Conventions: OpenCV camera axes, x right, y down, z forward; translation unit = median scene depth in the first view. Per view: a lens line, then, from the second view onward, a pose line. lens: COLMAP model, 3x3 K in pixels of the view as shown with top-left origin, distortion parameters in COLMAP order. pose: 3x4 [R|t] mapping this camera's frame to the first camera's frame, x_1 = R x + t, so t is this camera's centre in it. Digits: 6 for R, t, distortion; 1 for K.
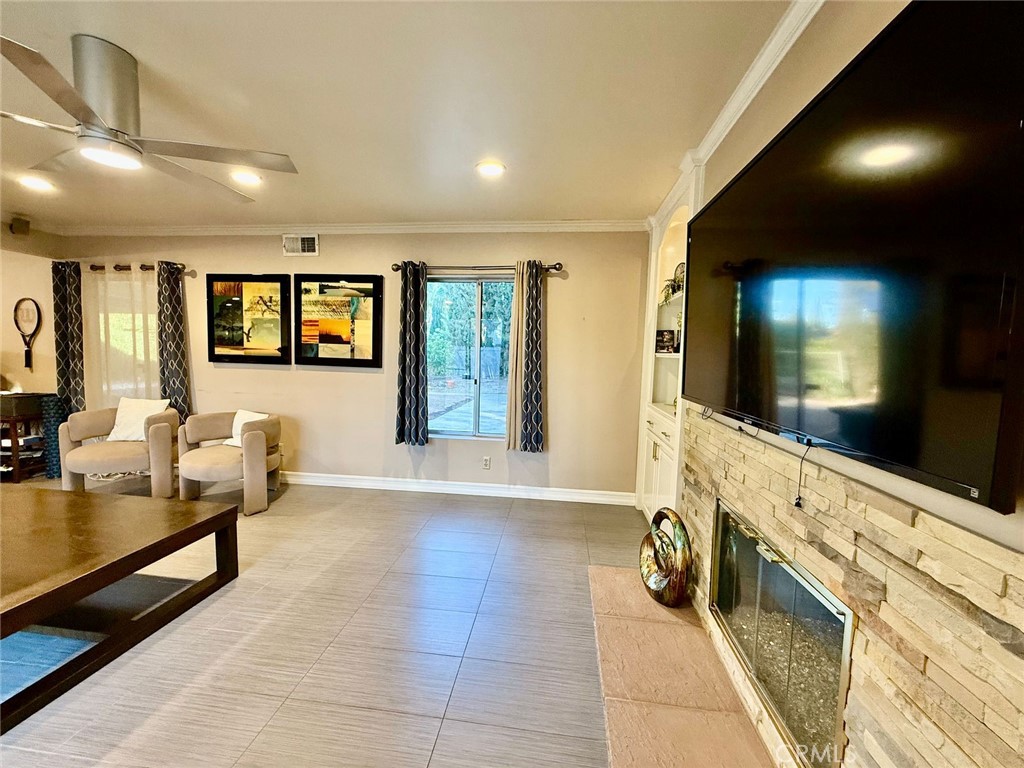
lens RADIAL K [[408.7, 0, 510.6], [0, 408.7, 382.7], [0, 0, 1]] dist [-0.000272, 0.000138]
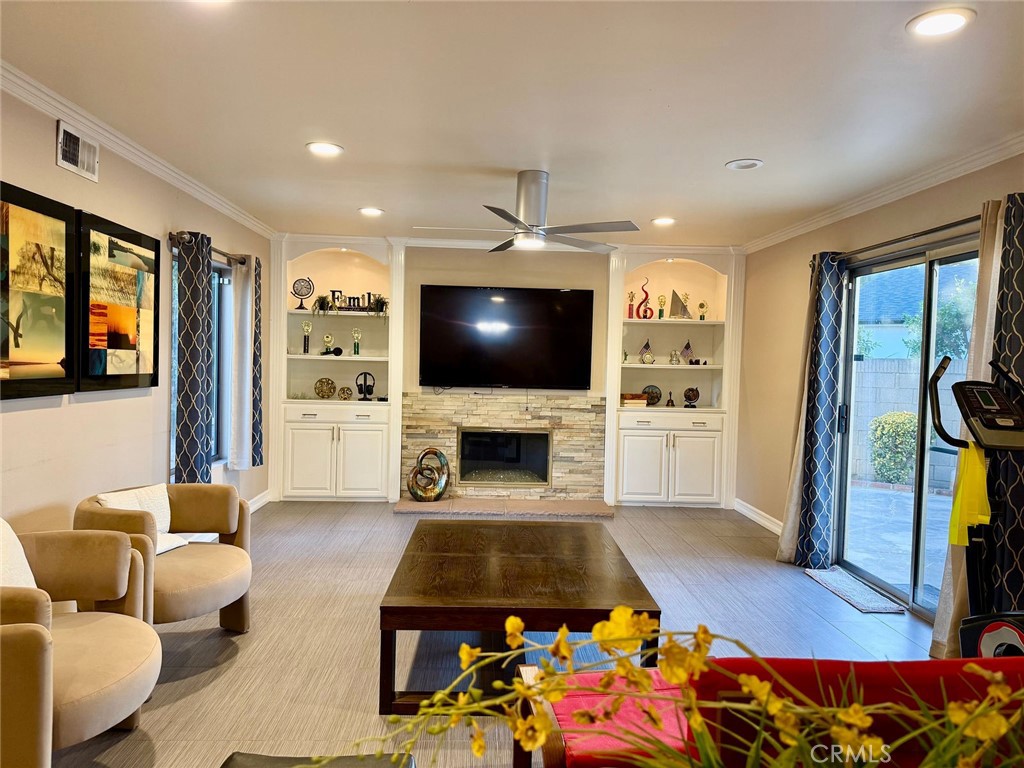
lens RADIAL K [[715.9, 0, 505.7], [0, 715.9, 384.8], [0, 0, 1]] dist [0.077401, -0.103551]
pose [[-0.160042, -0.066747, 0.984851, -1.486444], [0.041490, 0.996375, 0.074270, -0.098023], [-0.986238, 0.052747, -0.156693, 0.635979]]
